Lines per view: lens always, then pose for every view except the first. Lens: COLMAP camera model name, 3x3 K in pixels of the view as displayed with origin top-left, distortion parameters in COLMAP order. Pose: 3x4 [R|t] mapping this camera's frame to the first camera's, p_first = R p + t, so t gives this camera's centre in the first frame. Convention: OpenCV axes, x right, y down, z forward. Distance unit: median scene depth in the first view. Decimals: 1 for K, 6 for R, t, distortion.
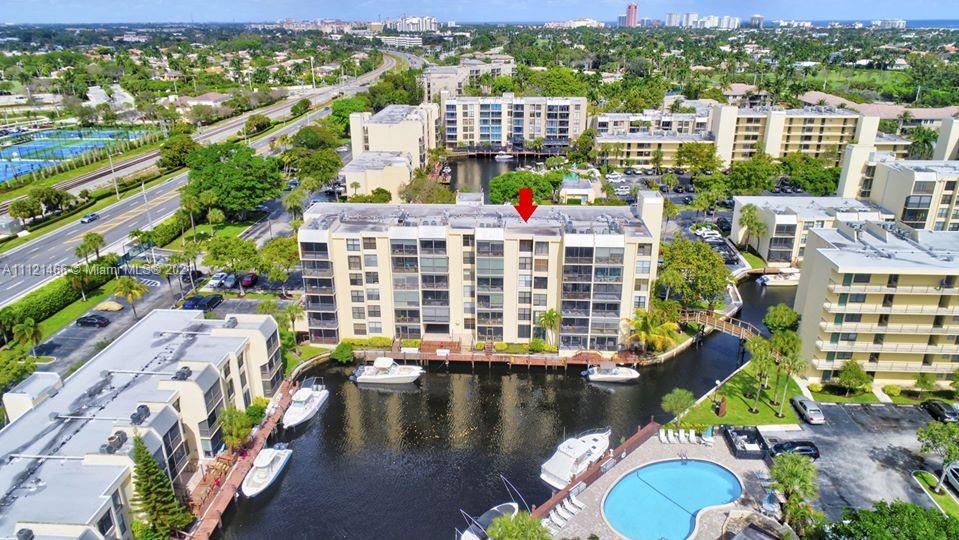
lens RADIAL K [[638.1, 0, 483.6], [0, 638.1, 264.9], [0, 0, 1]] dist [-0.000252, 0.000493]
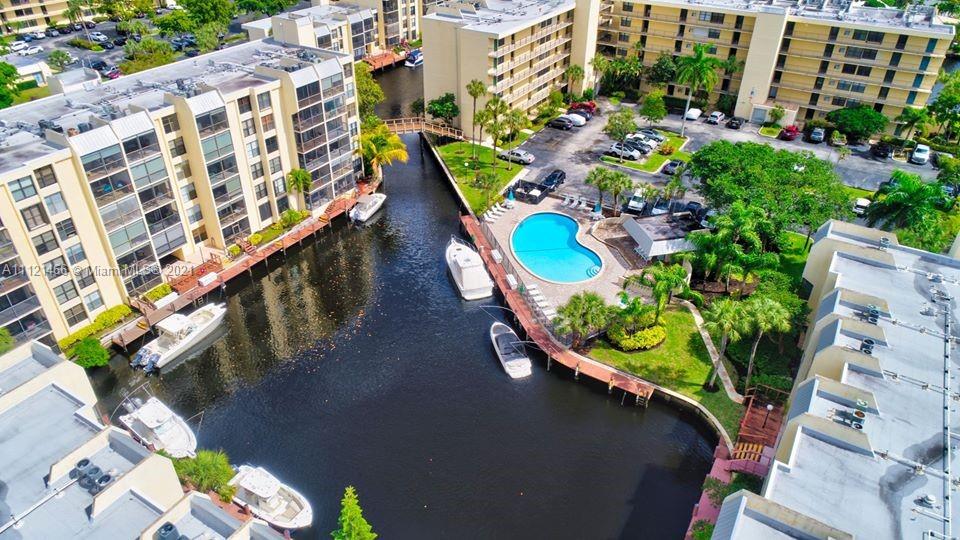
lens RADIAL K [[638.8, 0, 482.0], [0, 638.8, 276.1], [0, 0, 1]] dist [-0.000252, 0.000493]
pose [[0.475141, -0.486318, 0.733305, -0.472263], [0.303513, 0.872820, 0.382184, -0.057302], [-0.825906, 0.040976, 0.562316, 0.311773]]
